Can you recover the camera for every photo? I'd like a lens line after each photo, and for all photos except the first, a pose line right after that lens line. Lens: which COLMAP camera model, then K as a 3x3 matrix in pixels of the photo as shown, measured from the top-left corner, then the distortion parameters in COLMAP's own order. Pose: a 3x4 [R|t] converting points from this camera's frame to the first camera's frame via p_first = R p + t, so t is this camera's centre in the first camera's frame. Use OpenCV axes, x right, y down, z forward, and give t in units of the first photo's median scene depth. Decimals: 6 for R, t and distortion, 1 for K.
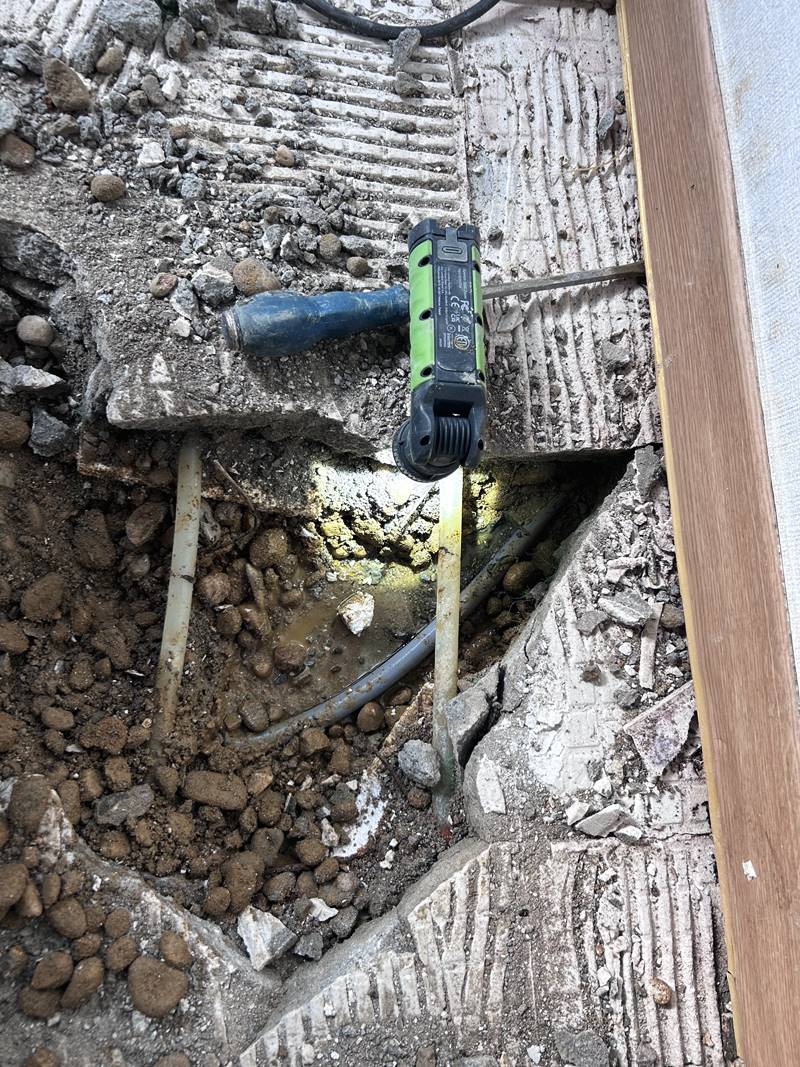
lens RADIAL K [[804.2, 0, 396.6], [0, 804.2, 522.7], [0, 0, 1]] dist [0.003633, 0.005973]
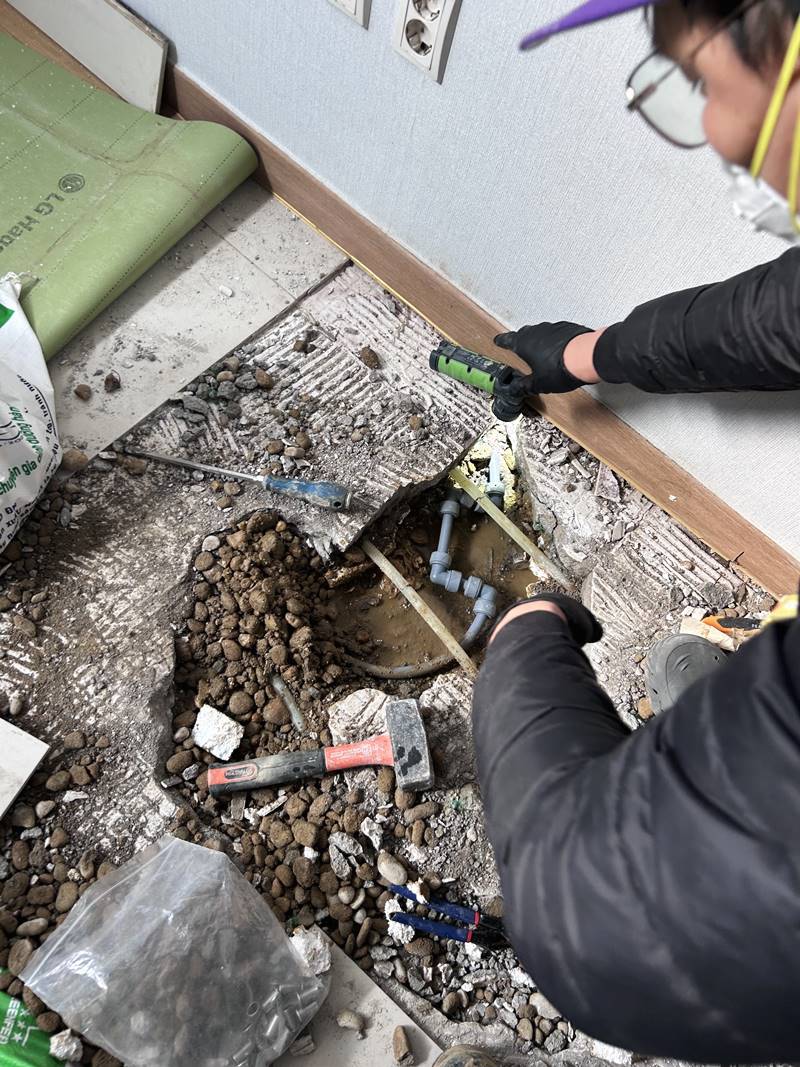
lens RADIAL K [[797.9, 0, 381.0], [0, 797.9, 532.8], [0, 0, 1]] dist [0.084638, -0.002550]
pose [[0.709261, -0.676123, 0.199515, -0.622655], [0.692839, 0.720807, -0.020295, -0.039049], [-0.130090, 0.152626, 0.979685, -1.045786]]
